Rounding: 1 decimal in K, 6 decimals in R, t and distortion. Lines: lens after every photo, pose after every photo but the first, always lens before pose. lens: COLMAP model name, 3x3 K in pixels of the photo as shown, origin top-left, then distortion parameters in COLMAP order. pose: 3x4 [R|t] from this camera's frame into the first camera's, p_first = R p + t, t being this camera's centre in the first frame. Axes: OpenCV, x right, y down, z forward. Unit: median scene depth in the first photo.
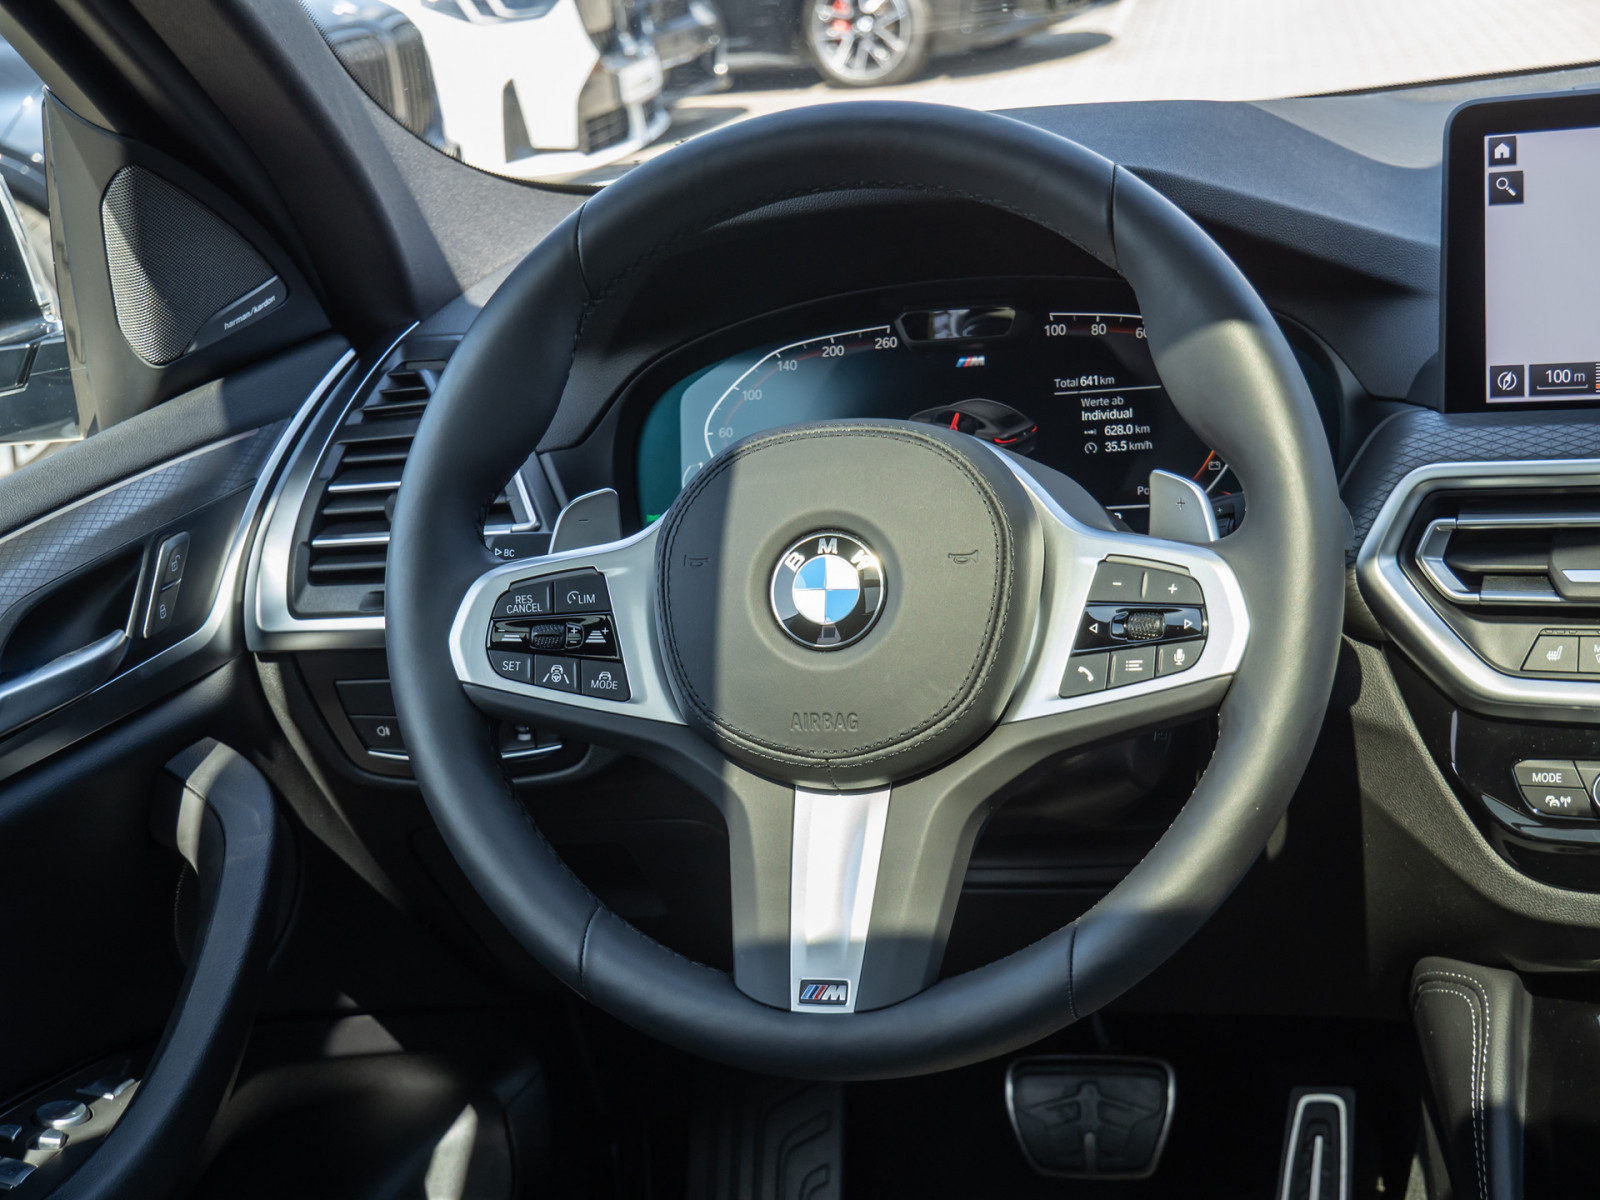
lens RADIAL K [[2454.3, 0, 808.3], [0, 2454.3, 612.9], [0, 0, 1]] dist [0.038402, 0.000000]
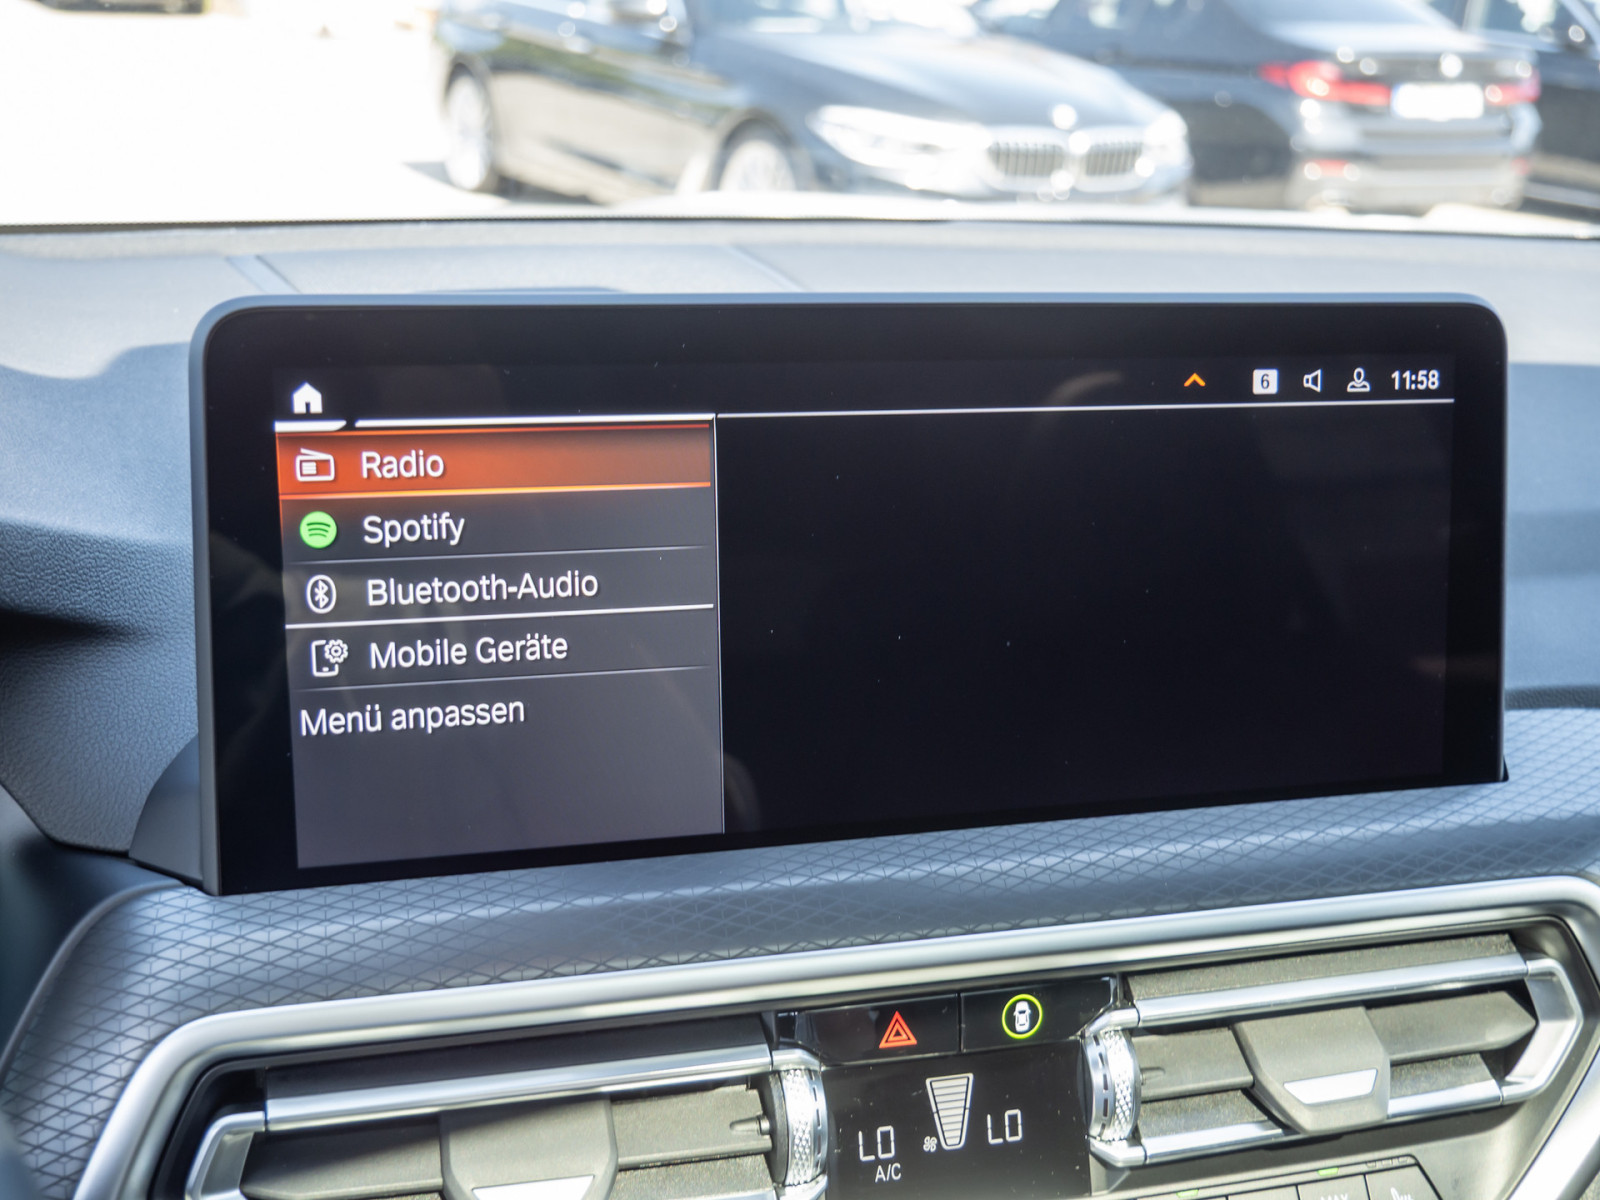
lens RADIAL K [[1811.8, 0, 795.6], [0, 1811.8, 603.8], [0, 0, 1]] dist [0.005048, 0.000000]
pose [[0.765073, -0.053149, 0.641747, 0.110519], [0.051664, 0.998442, 0.021098, -0.145312], [-0.641868, 0.017014, 0.766626, 0.633132]]
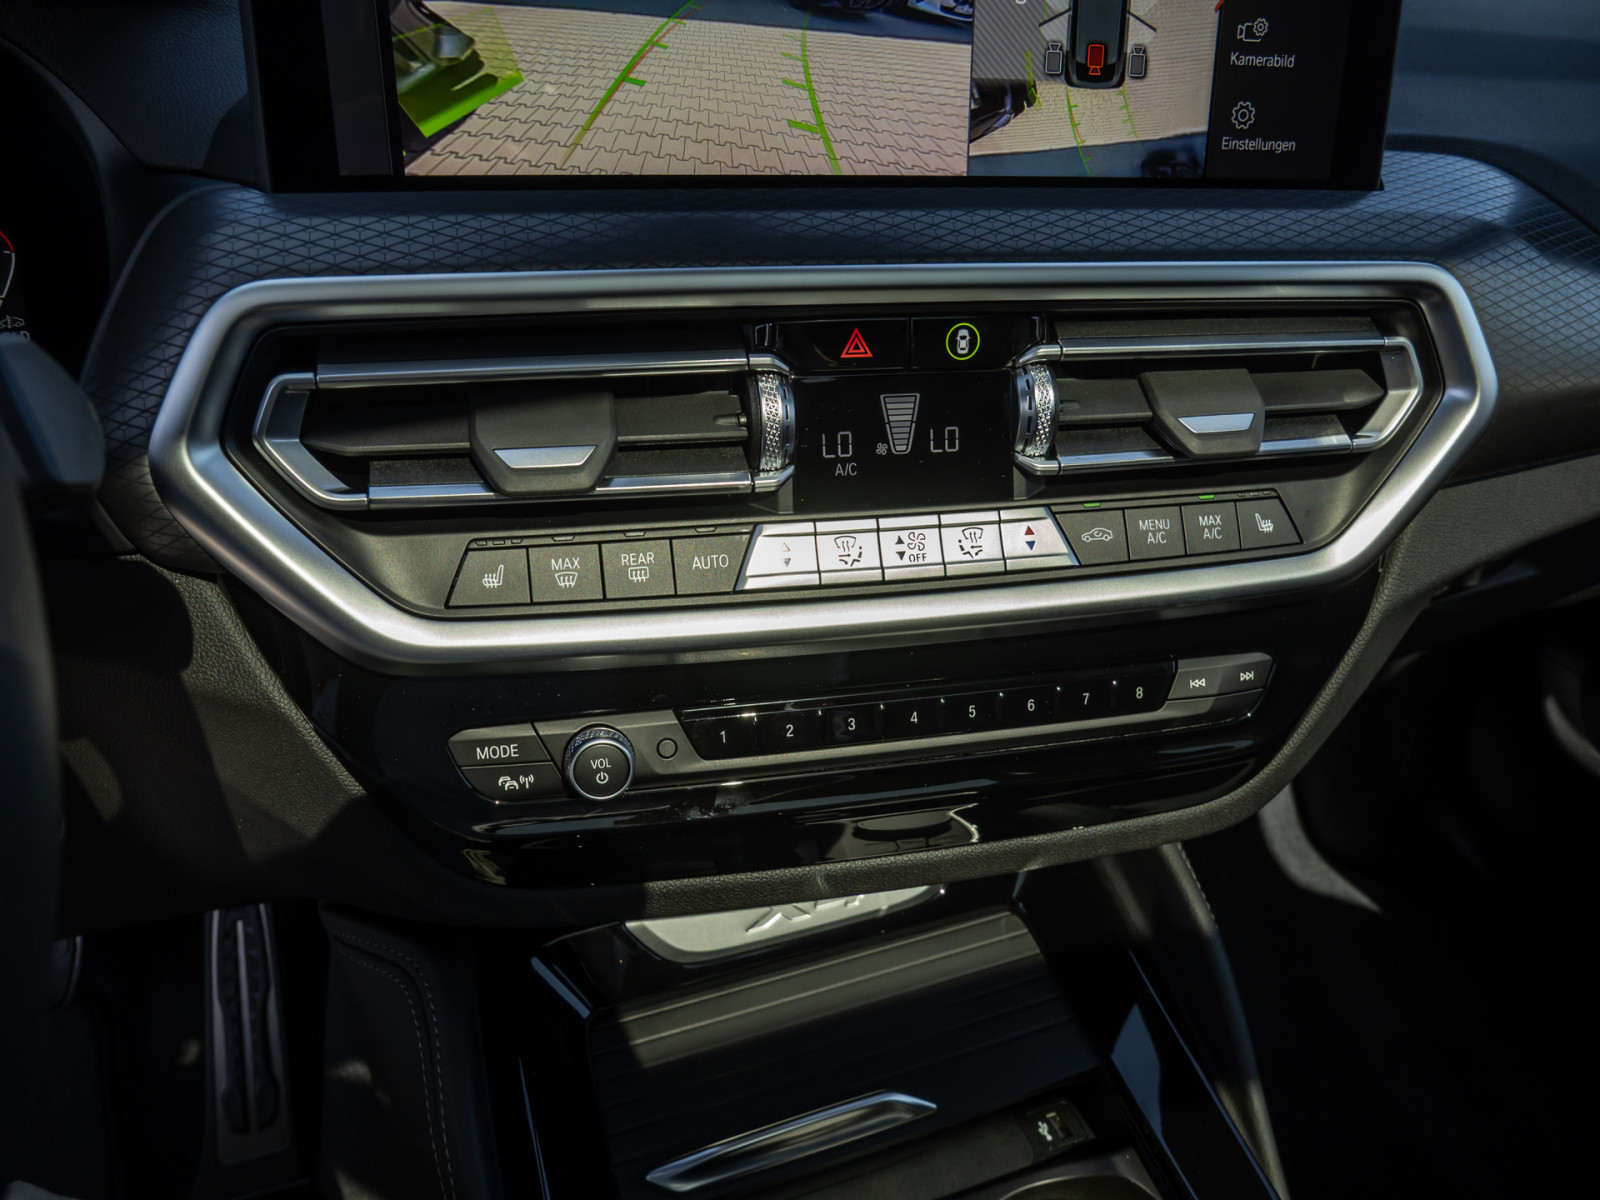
lens RADIAL K [[1167.3, 0, 788.9], [0, 1167.3, 611.7], [0, 0, 1]] dist [-0.045678, 0.013877]
pose [[0.789792, -0.170651, 0.589158, 0.176489], [0.034773, 0.971431, 0.234763, -0.043576], [-0.612389, -0.164927, 0.773162, 0.693167]]
